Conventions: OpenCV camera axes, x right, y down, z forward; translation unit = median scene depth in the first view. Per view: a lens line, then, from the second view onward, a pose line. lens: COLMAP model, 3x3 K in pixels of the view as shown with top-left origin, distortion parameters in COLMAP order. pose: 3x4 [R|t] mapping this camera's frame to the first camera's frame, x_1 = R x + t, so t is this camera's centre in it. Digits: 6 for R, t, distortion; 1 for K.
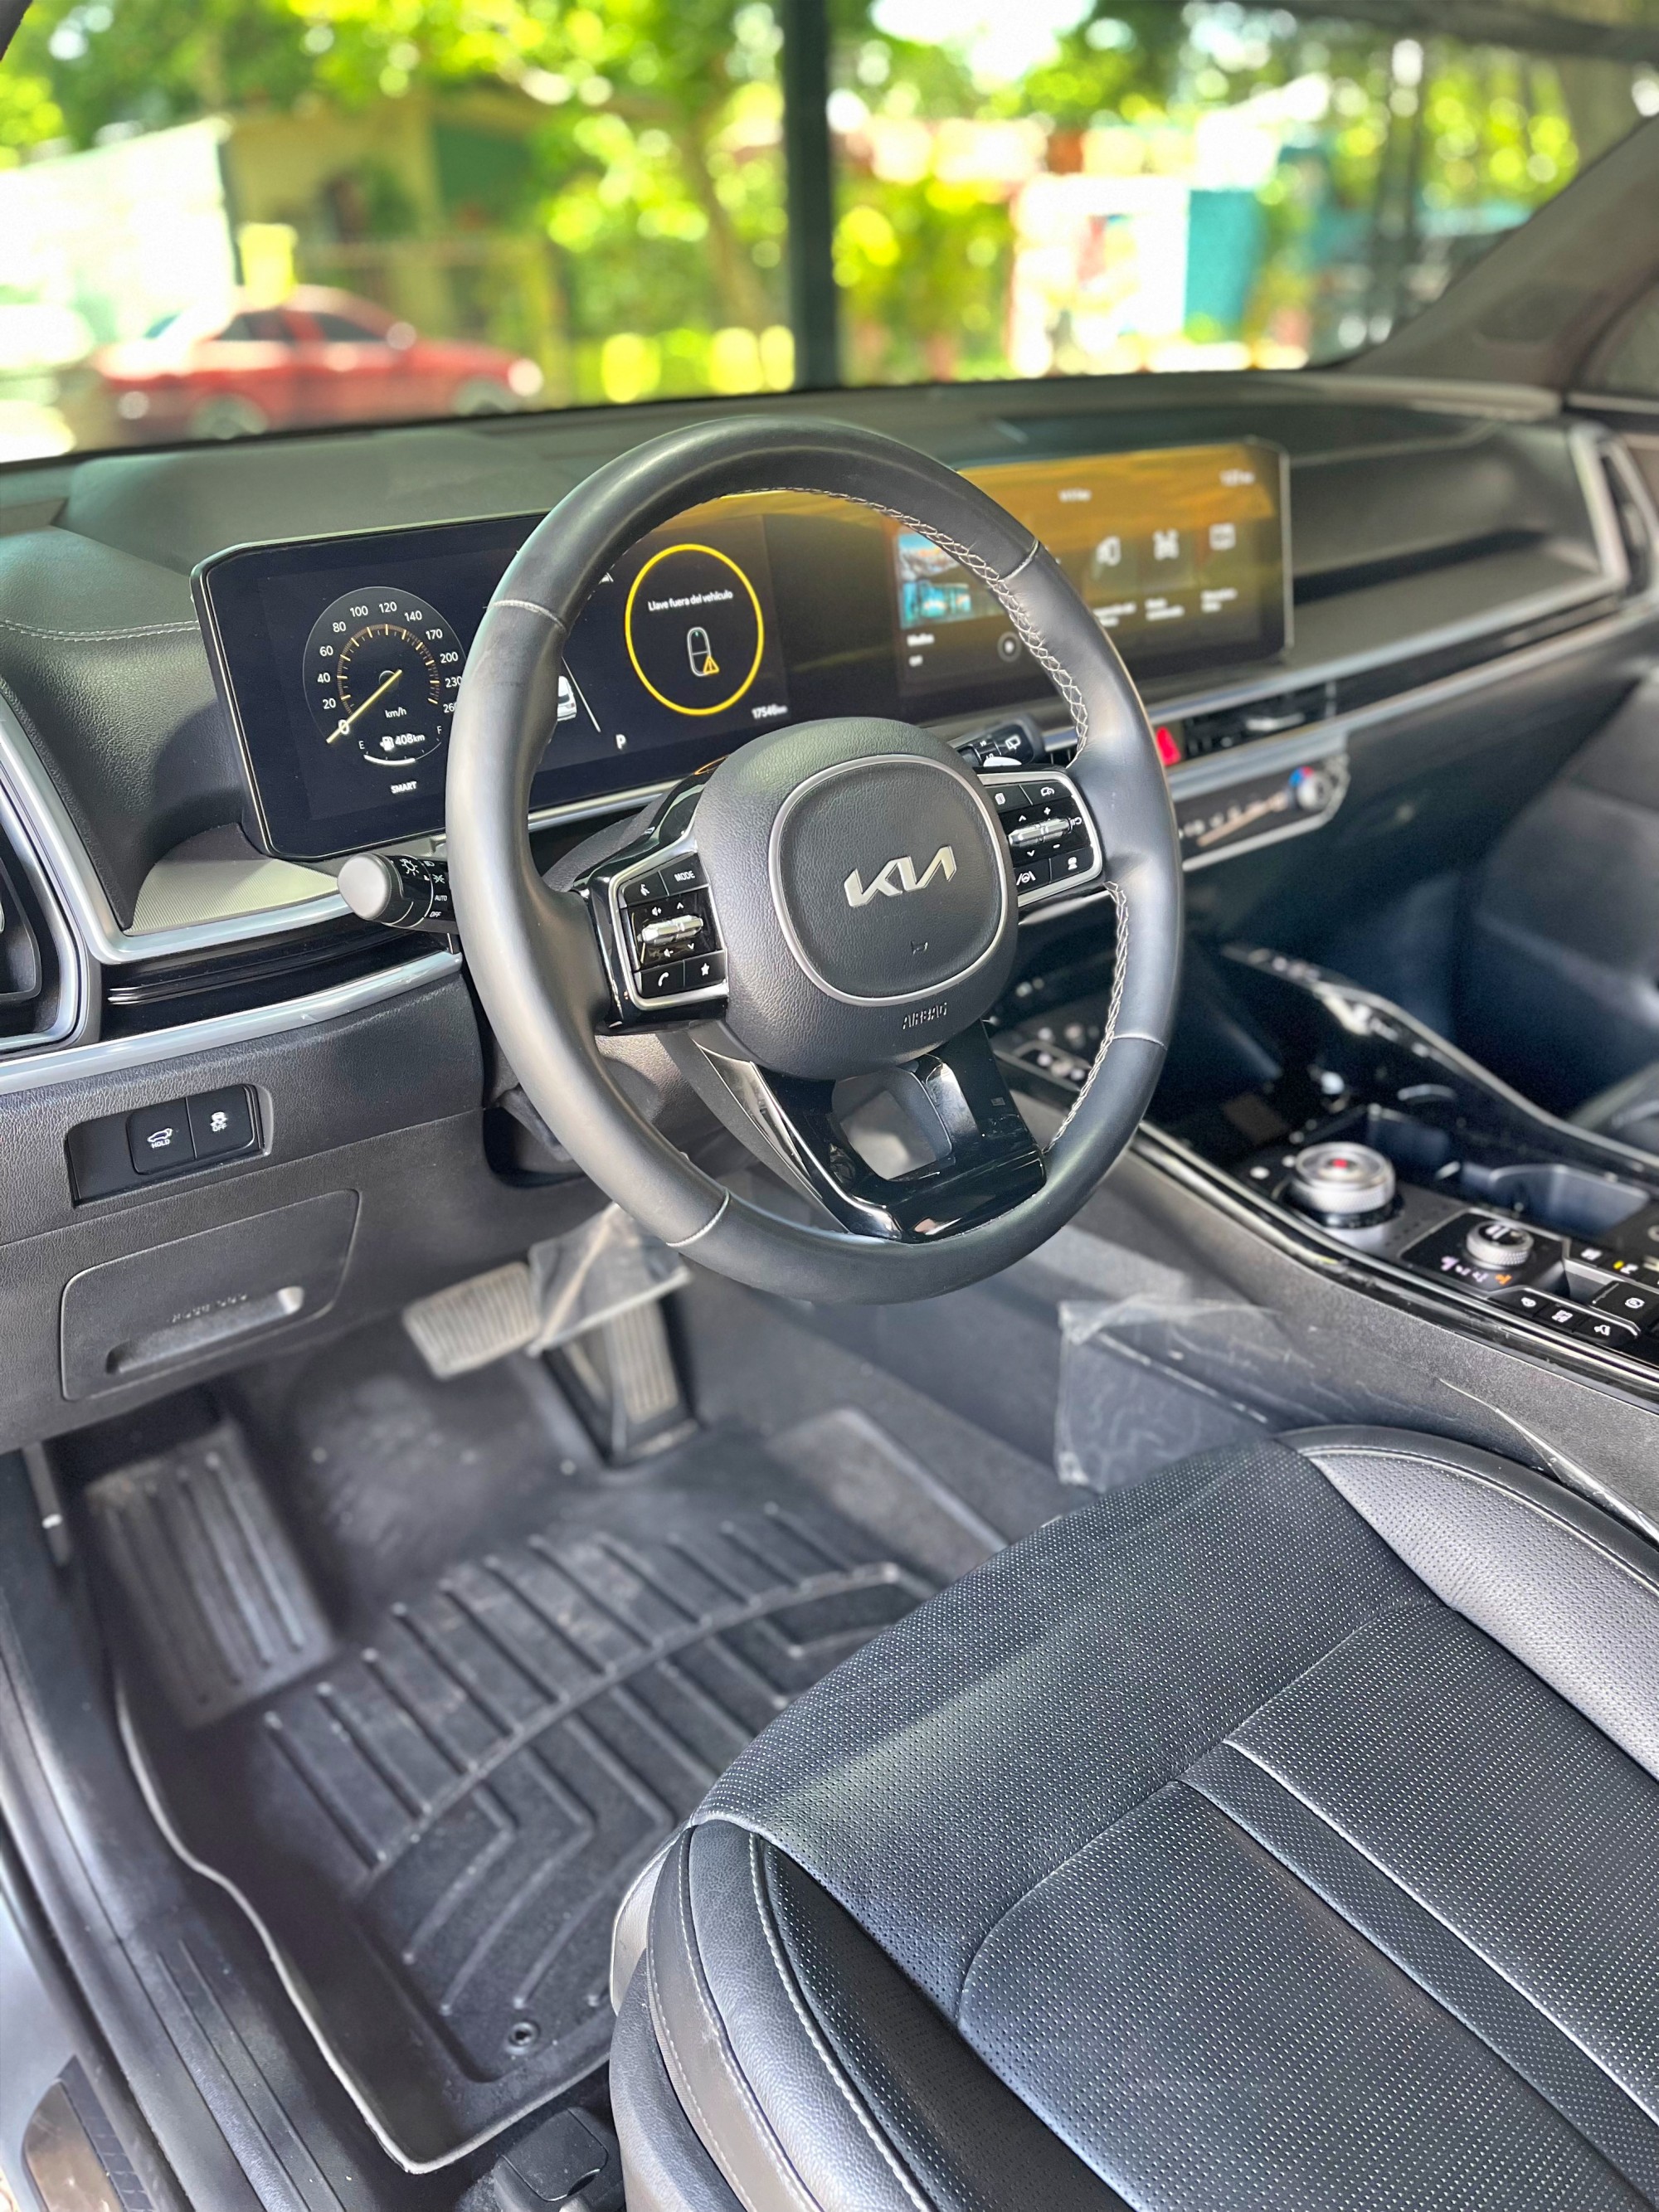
lens RADIAL K [[1685.1, 0, 828.7], [0, 1685.1, 1105.6], [0, 0, 1]] dist [0.007739, 0.000872]
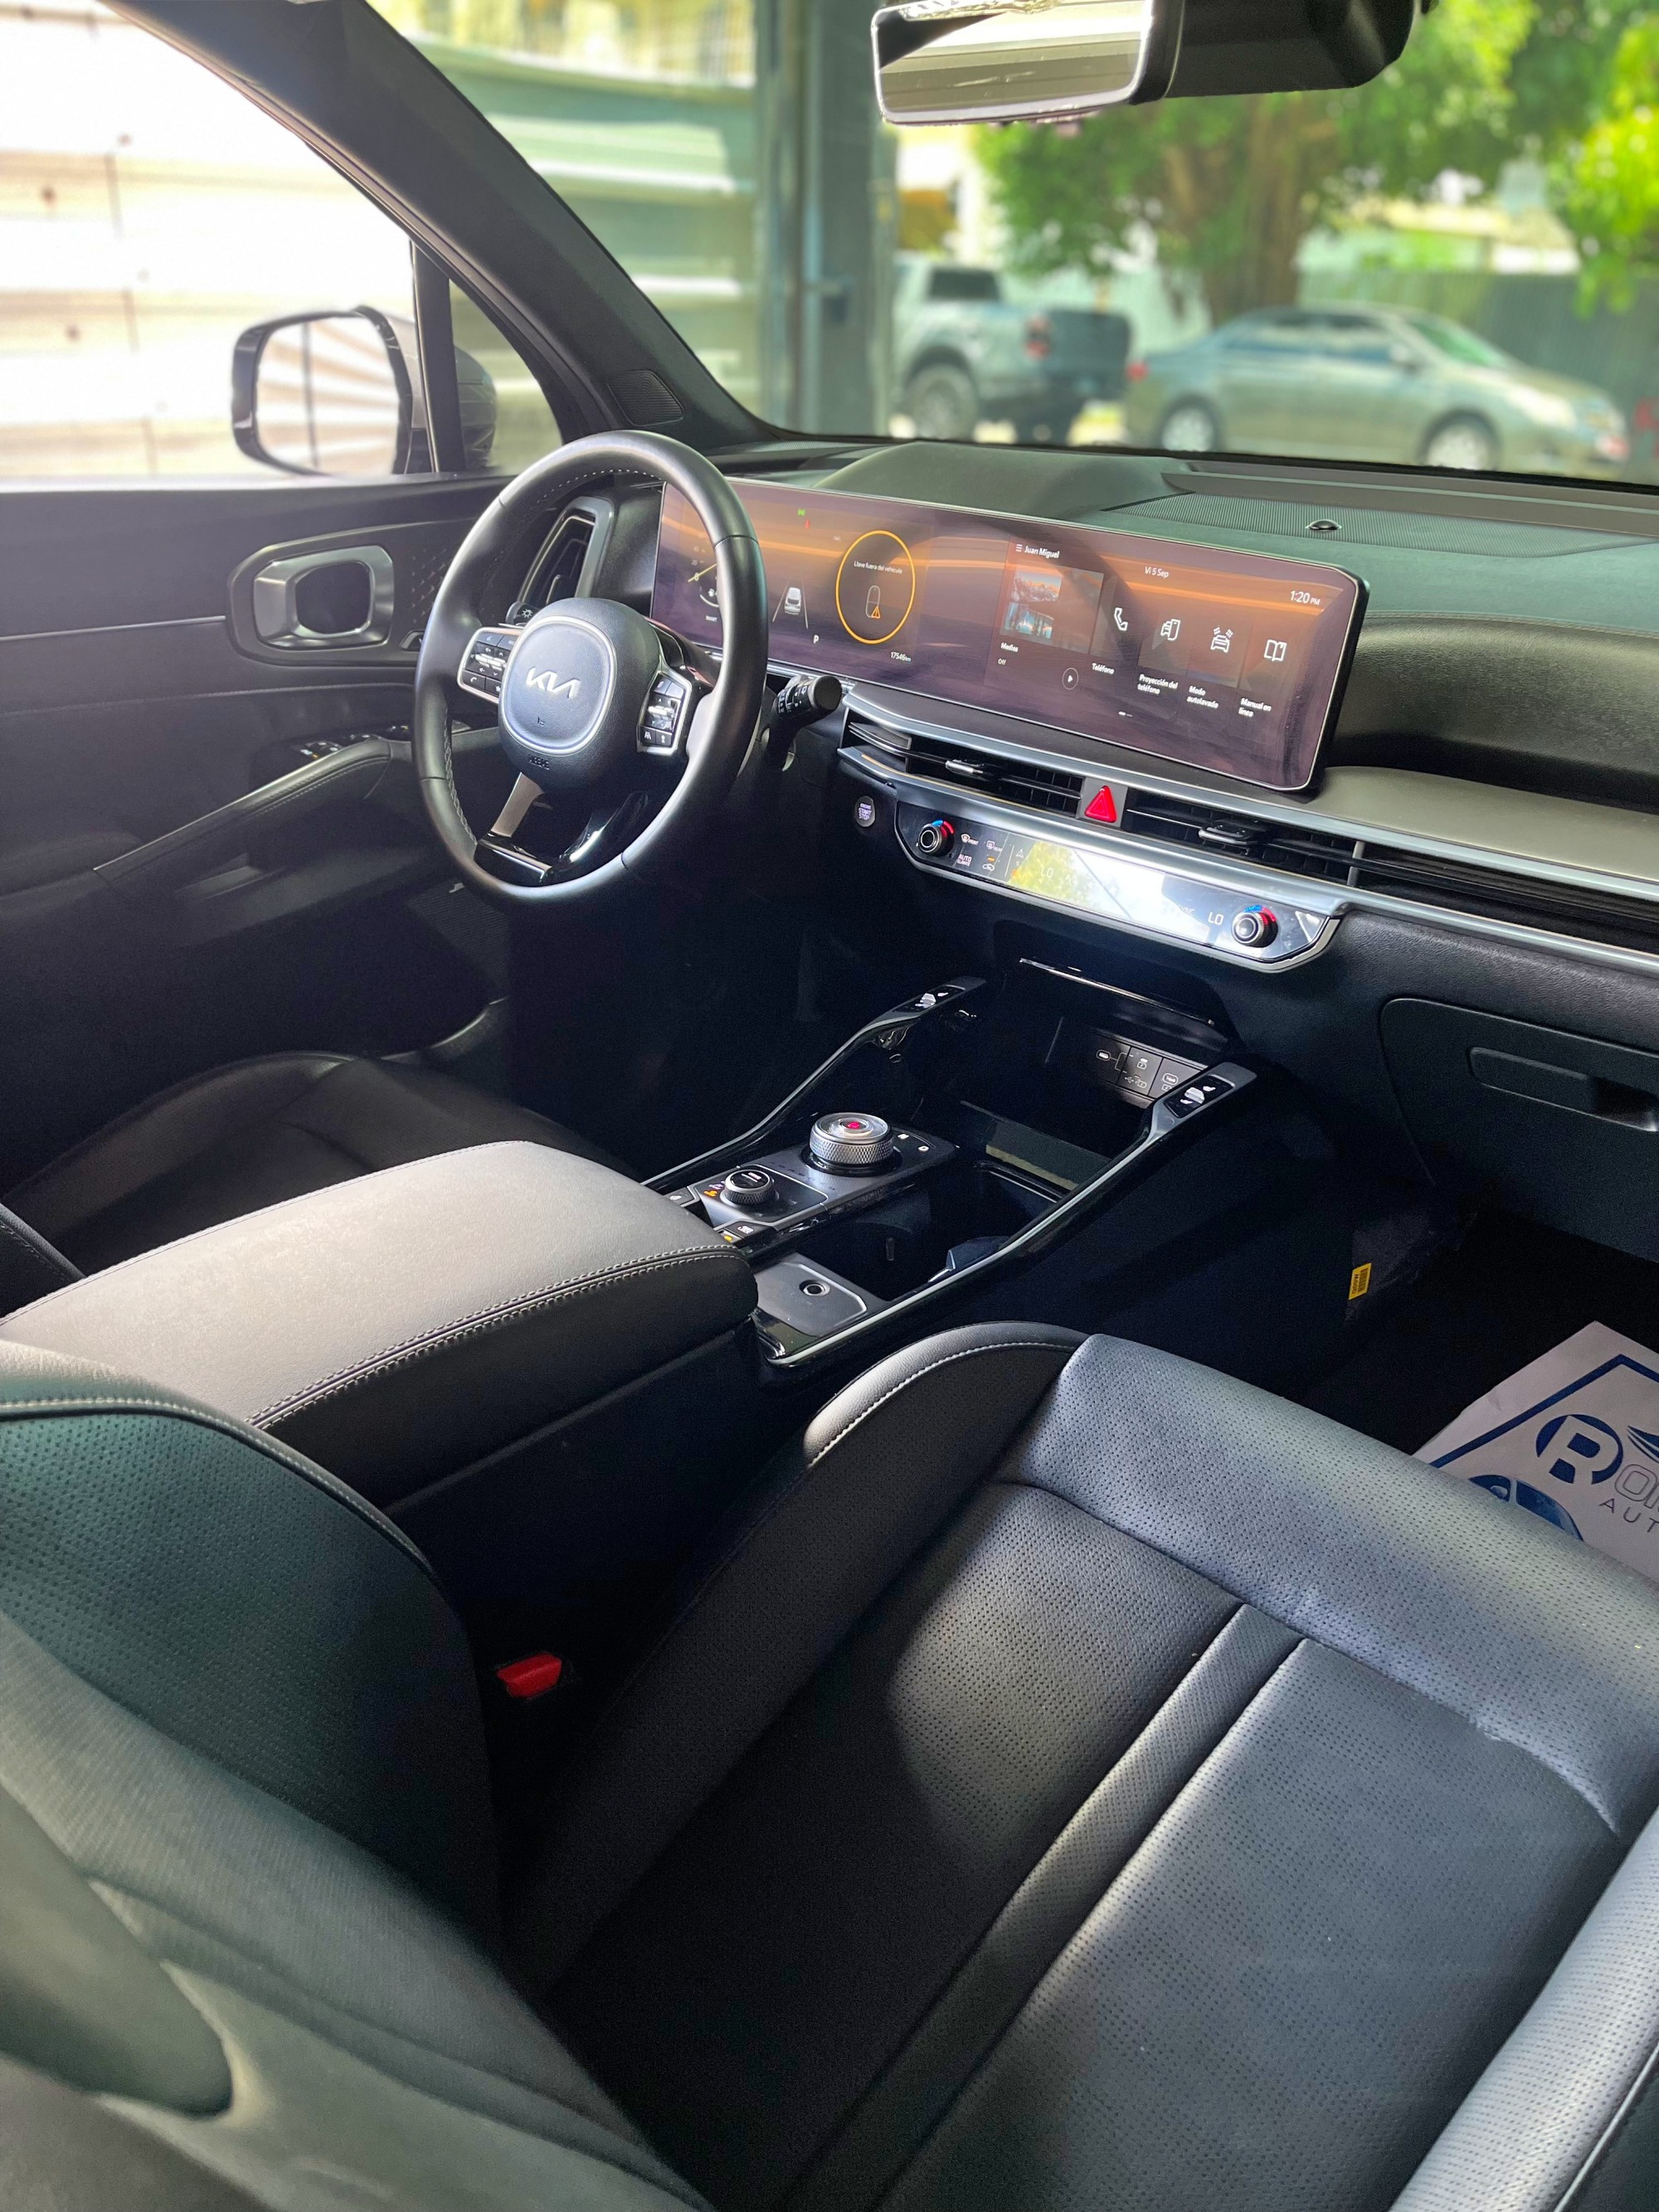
lens RADIAL K [[1685.1, 0, 829.1], [0, 1685.1, 1106.9], [0, 0, 1]] dist [0.007739, 0.000872]
pose [[0.166313, 0.461553, -0.871383, 1.313353], [-0.468455, 0.814583, 0.342058, -0.367085], [0.867692, 0.351315, 0.351692, 0.554373]]
